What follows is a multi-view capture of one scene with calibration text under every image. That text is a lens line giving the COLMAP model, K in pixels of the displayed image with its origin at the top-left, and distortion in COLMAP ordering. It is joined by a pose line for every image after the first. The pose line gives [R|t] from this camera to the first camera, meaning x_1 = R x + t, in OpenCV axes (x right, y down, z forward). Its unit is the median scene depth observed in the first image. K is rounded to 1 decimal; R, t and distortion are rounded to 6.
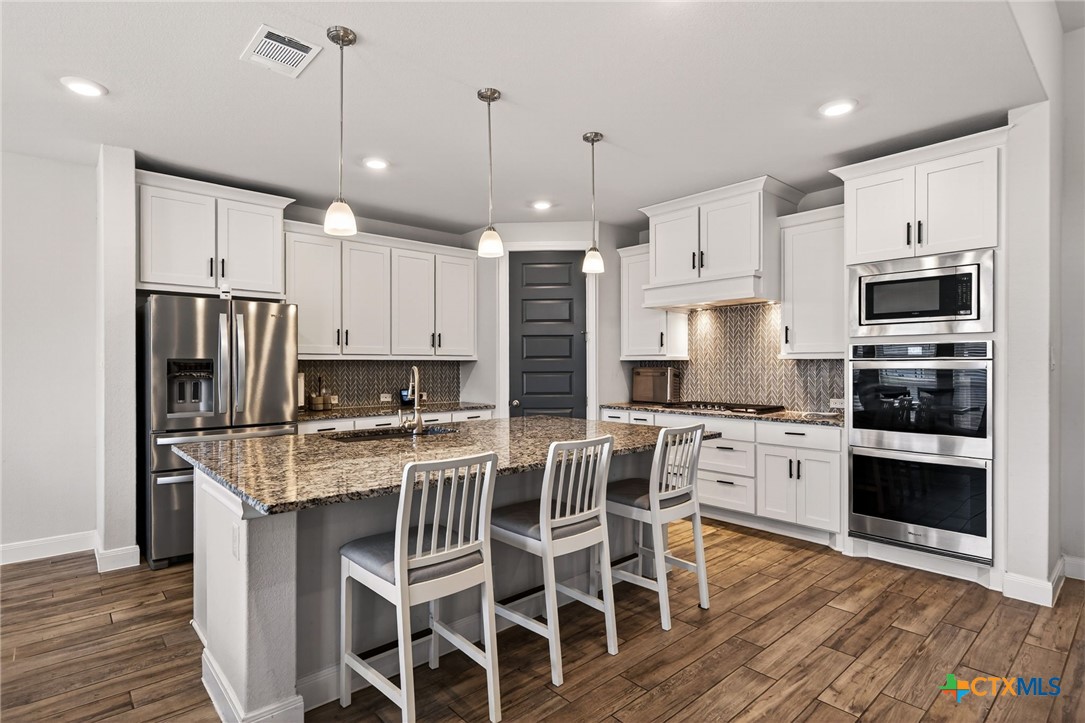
lens RADIAL K [[547.5, 0, 542.5], [0, 547.5, 361.5], [0, 0, 1]] dist [0.000122, 0.000321]
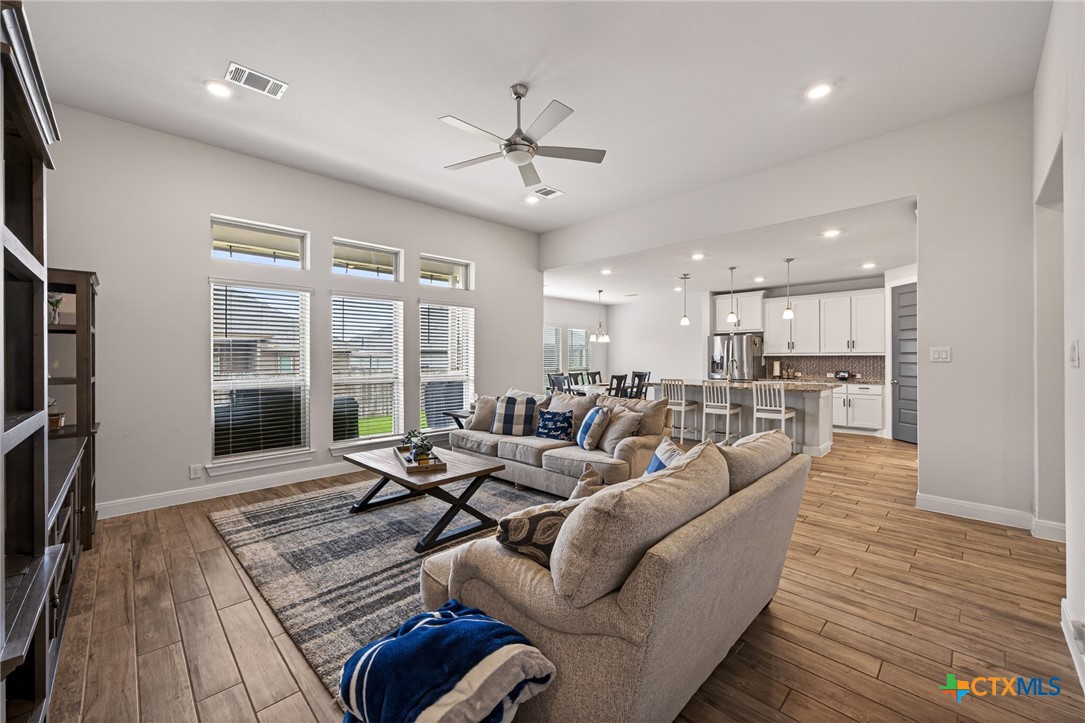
lens RADIAL K [[426.9, 0, 542.5], [0, 426.9, 361.5], [0, 0, 1]] dist [0.000003, -0.000002]
pose [[0.048060, 0.007582, -0.998816, 0.842509], [0.006967, 0.999944, 0.007926, -0.000102], [0.998820, -0.007340, 0.048005, -0.055306]]
